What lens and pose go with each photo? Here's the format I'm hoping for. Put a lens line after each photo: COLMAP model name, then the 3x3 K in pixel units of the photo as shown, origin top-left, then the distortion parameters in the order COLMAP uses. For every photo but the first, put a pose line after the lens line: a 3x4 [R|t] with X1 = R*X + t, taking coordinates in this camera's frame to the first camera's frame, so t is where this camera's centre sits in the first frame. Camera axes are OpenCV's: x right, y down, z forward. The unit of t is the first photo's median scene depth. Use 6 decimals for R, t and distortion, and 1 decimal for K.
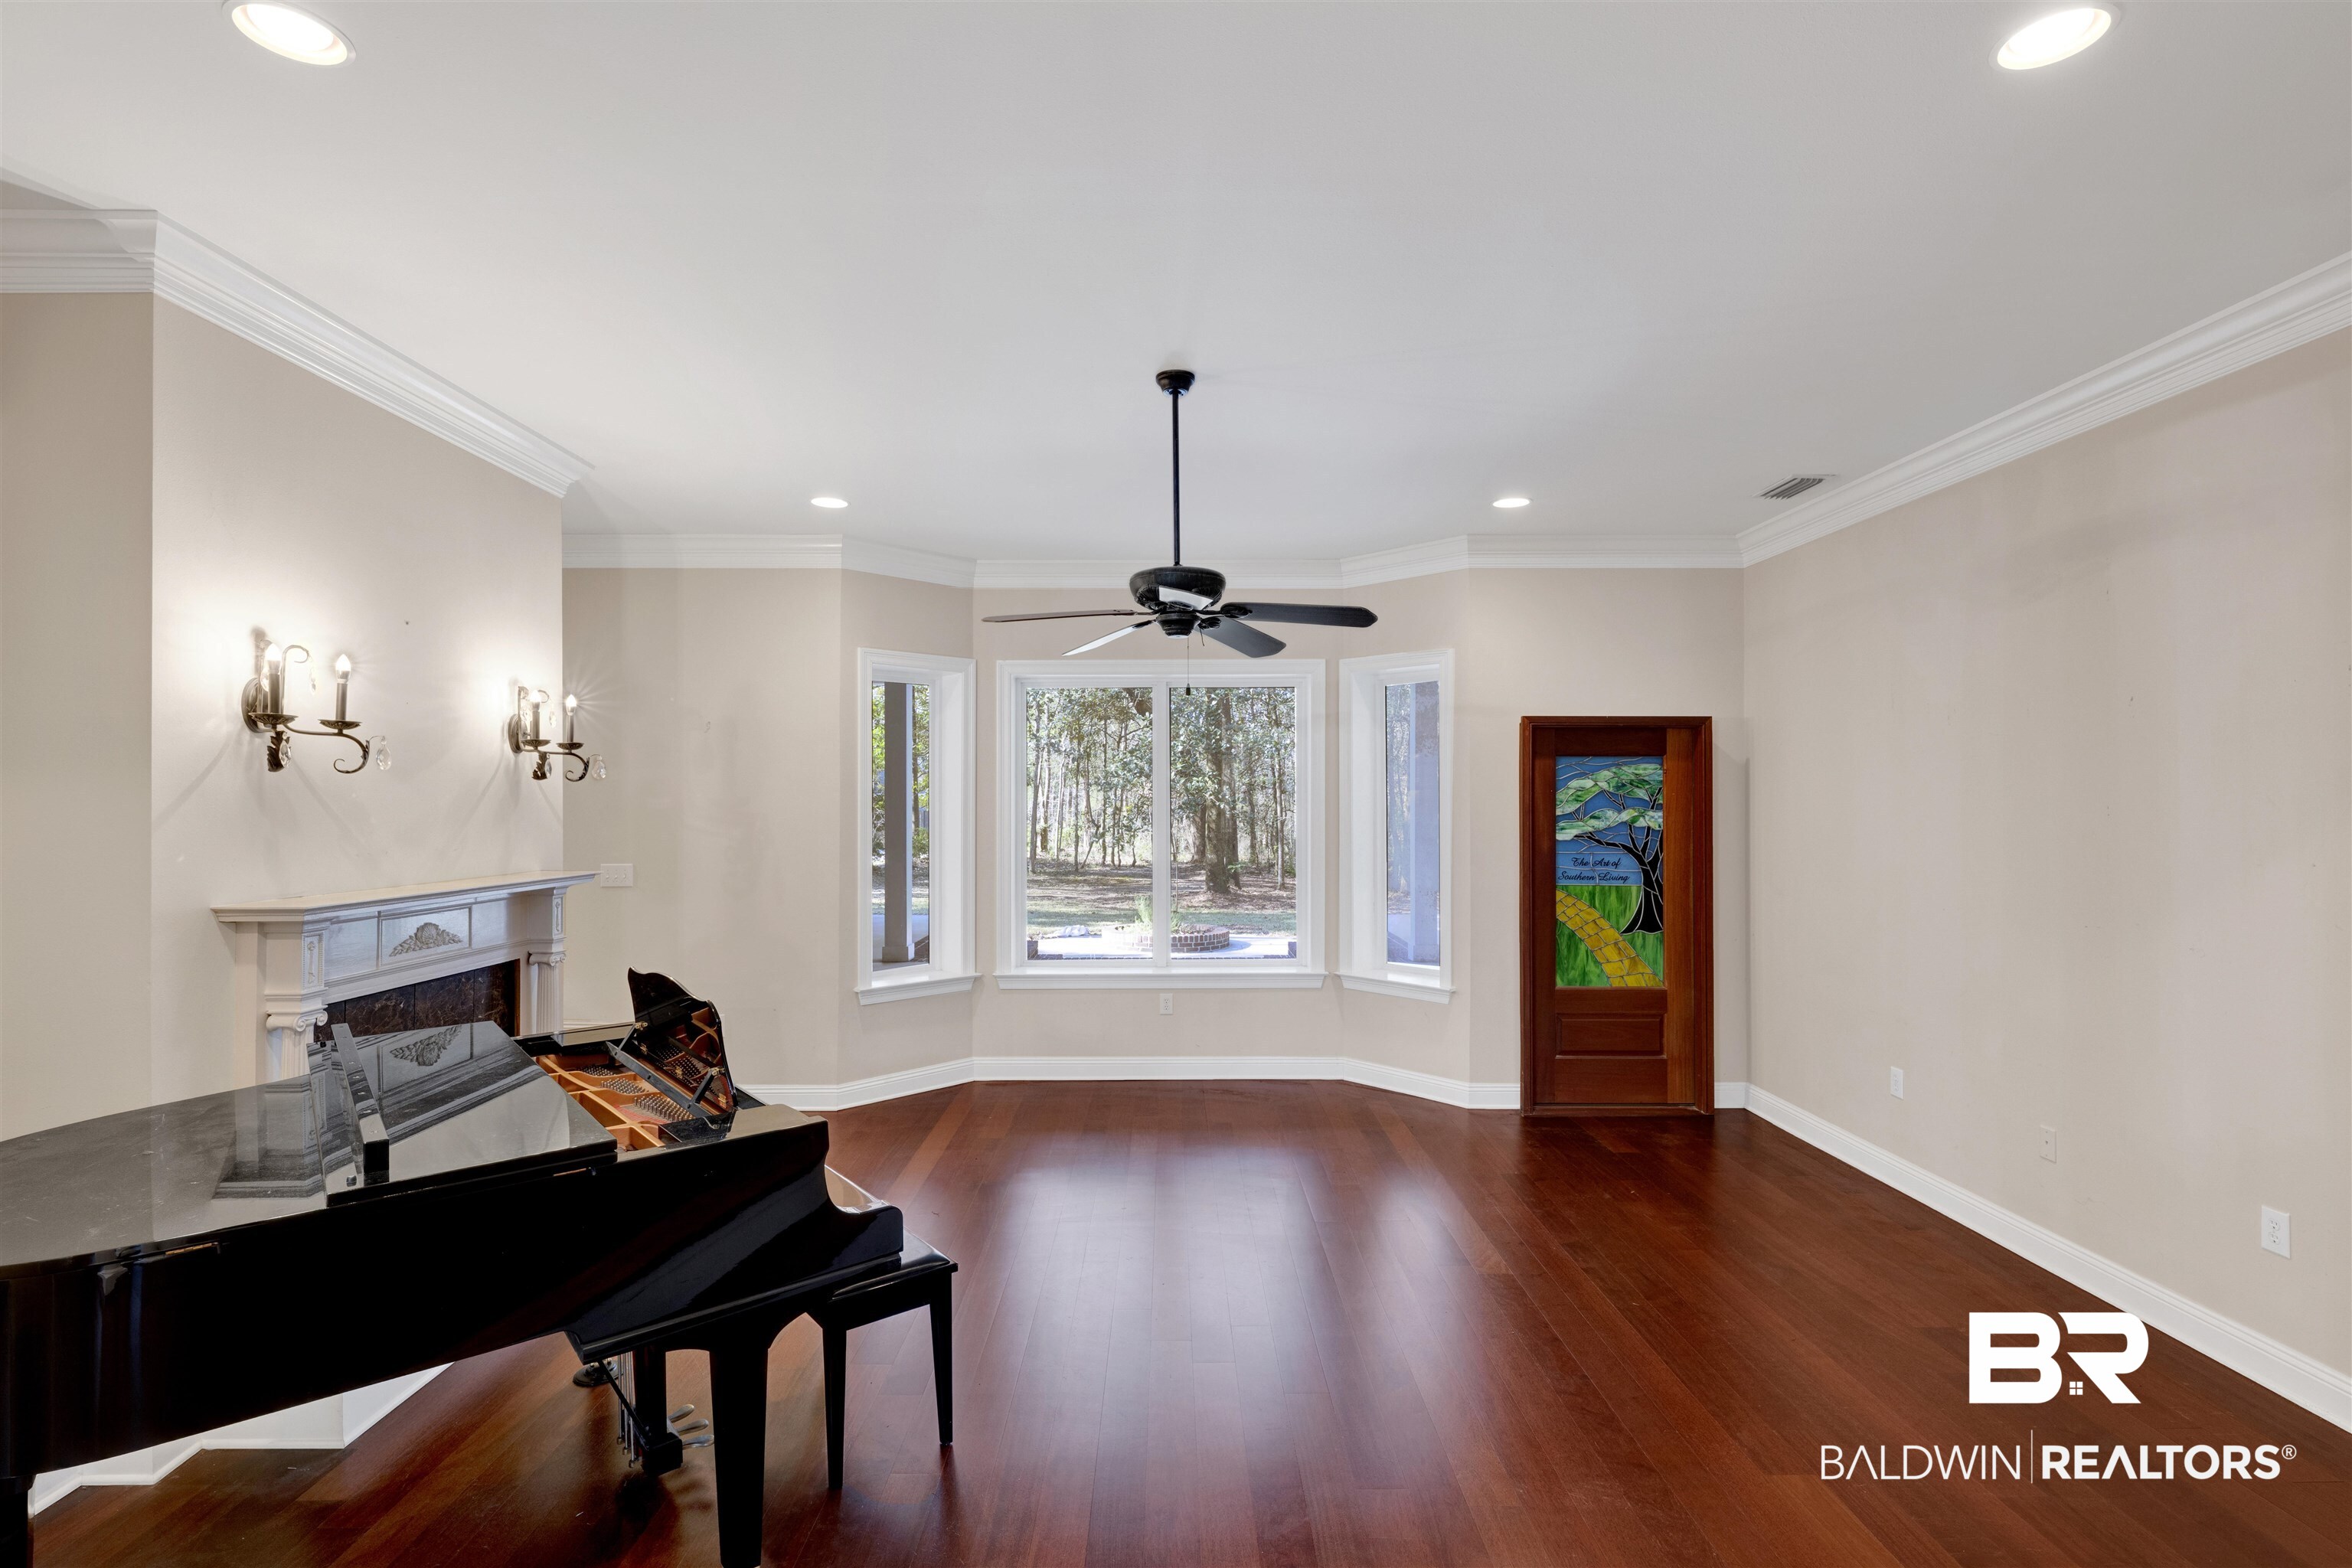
lens RADIAL K [[1088.2, 0, 1186.9], [0, 1088.2, 779.0], [0, 0, 1]] dist [-0.014117, -0.000237]
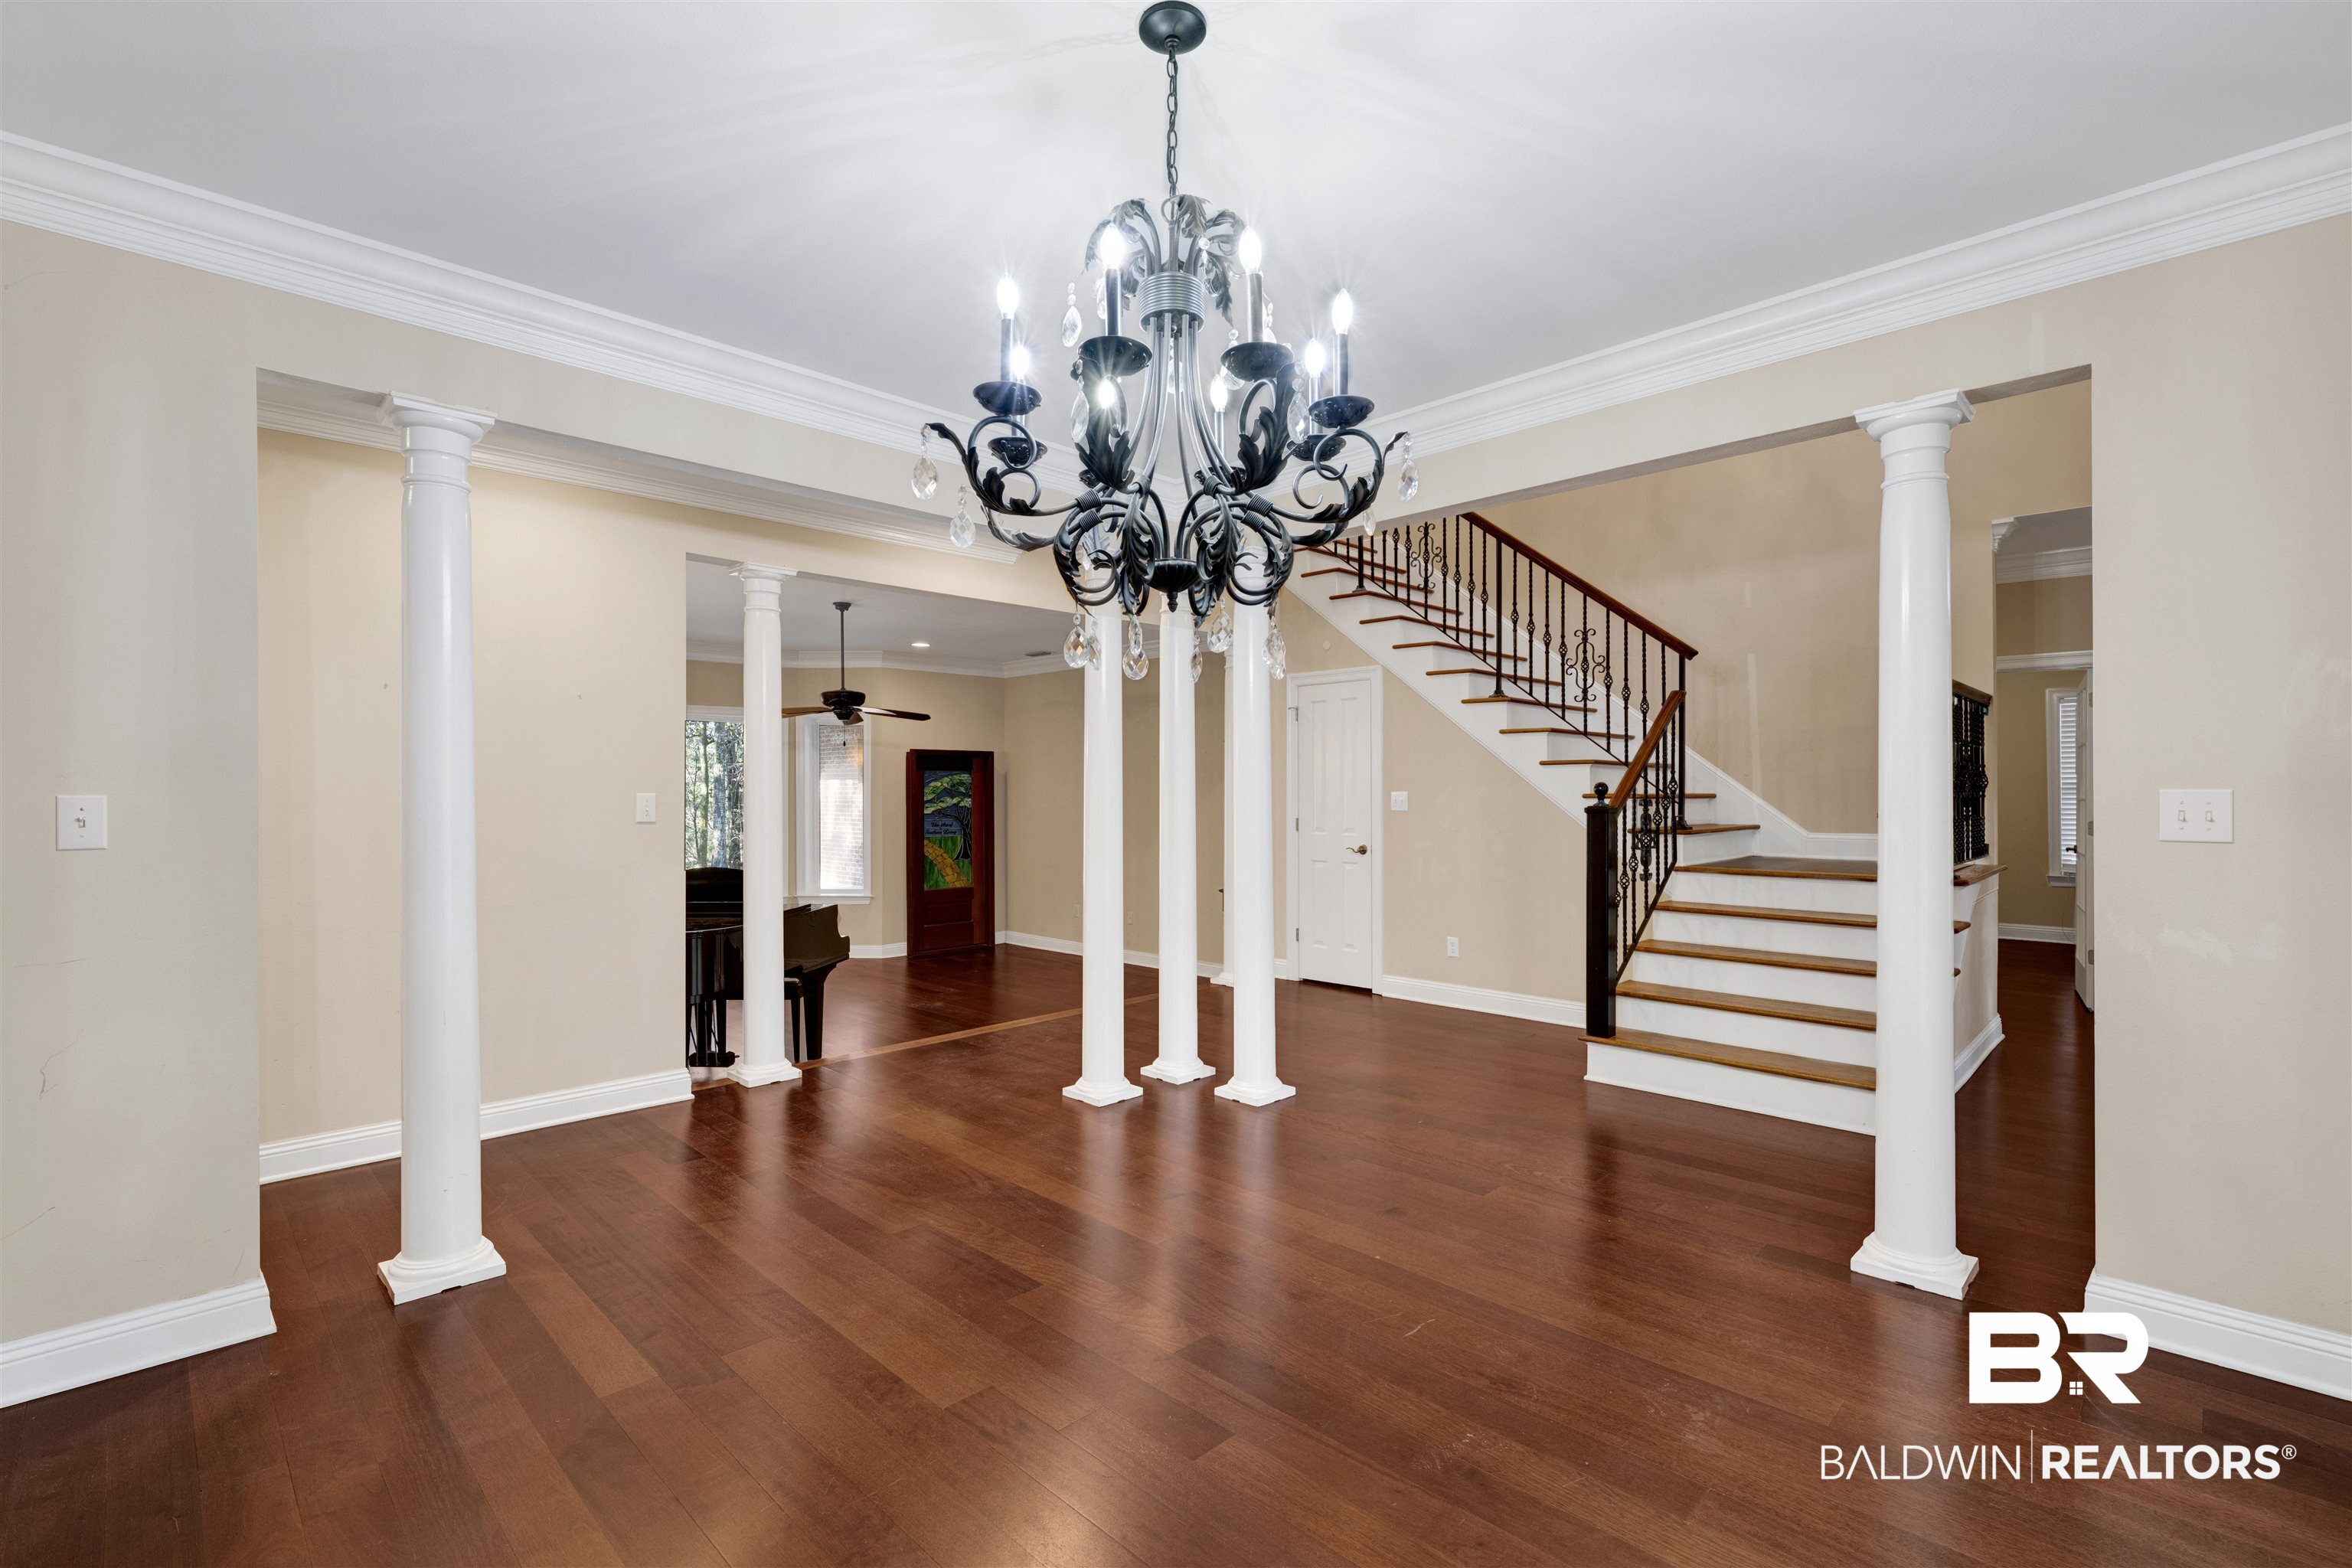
lens RADIAL K [[1088.2, 0, 1175.5], [0, 1088.2, 781.8], [0, 0, 1]] dist [-0.014117, -0.000237]
pose [[0.718065, 0.004066, 0.695964, -0.679807], [-0.008971, 0.999954, 0.003414, -0.010773], [-0.695918, -0.008695, 0.718069, -0.690541]]
